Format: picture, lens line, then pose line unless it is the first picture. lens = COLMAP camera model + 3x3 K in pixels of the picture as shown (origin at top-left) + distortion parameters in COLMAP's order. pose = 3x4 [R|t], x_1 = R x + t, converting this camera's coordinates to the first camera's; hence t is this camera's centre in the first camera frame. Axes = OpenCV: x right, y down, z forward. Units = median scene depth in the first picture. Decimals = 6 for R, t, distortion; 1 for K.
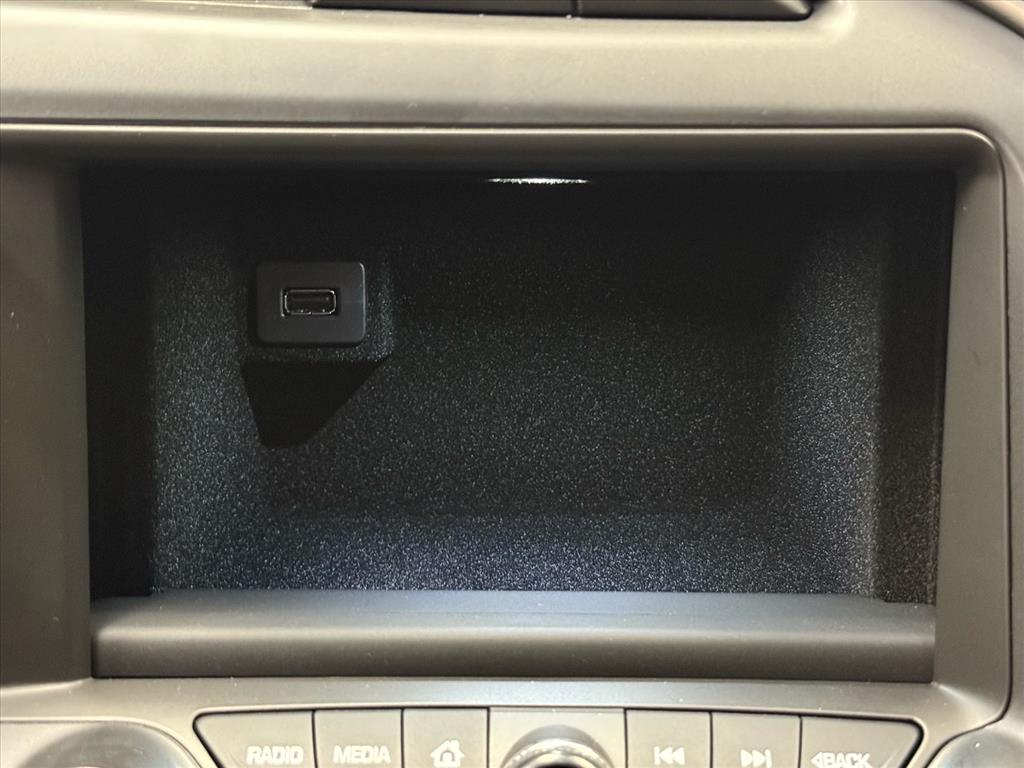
lens RADIAL K [[1736.7, 0, 515.9], [0, 1736.7, 384.7], [0, 0, 1]] dist [0.134305, 0.000000]
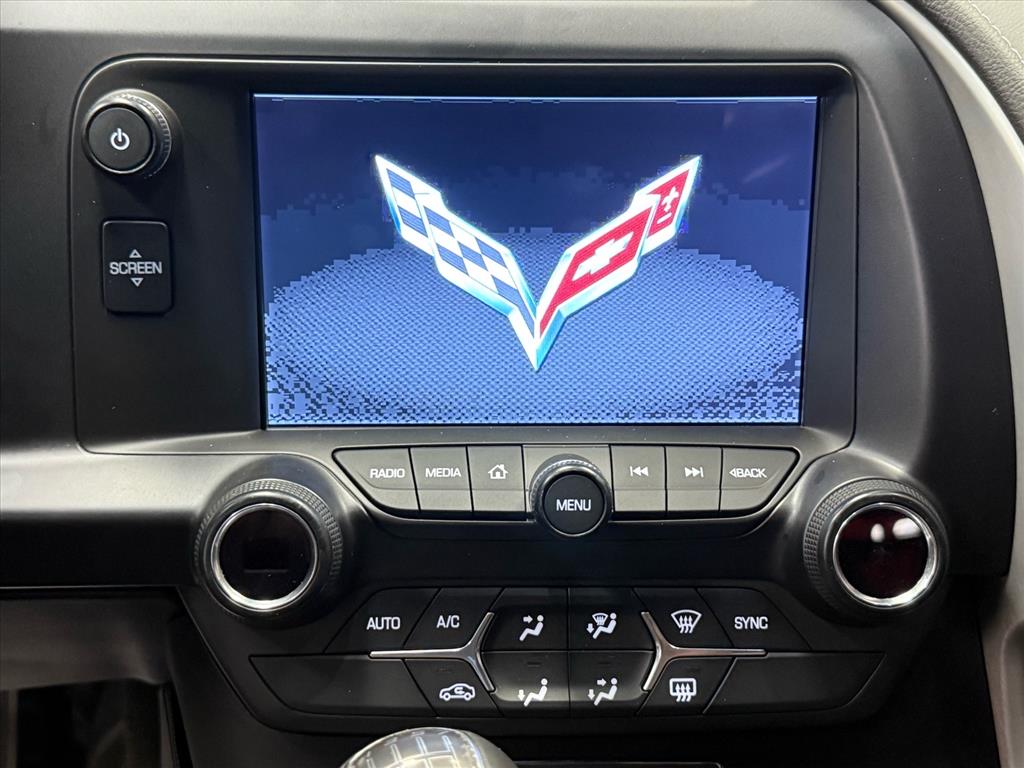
lens RADIAL K [[1480.5, 0, 513.2], [0, 1480.5, 406.1], [0, 0, 1]] dist [0.137984, 0.000000]
pose [[0.998900, -0.008284, 0.046145, -0.085102], [0.004545, 0.996740, 0.080549, 0.045796], [-0.046662, -0.080250, 0.995682, -0.310793]]
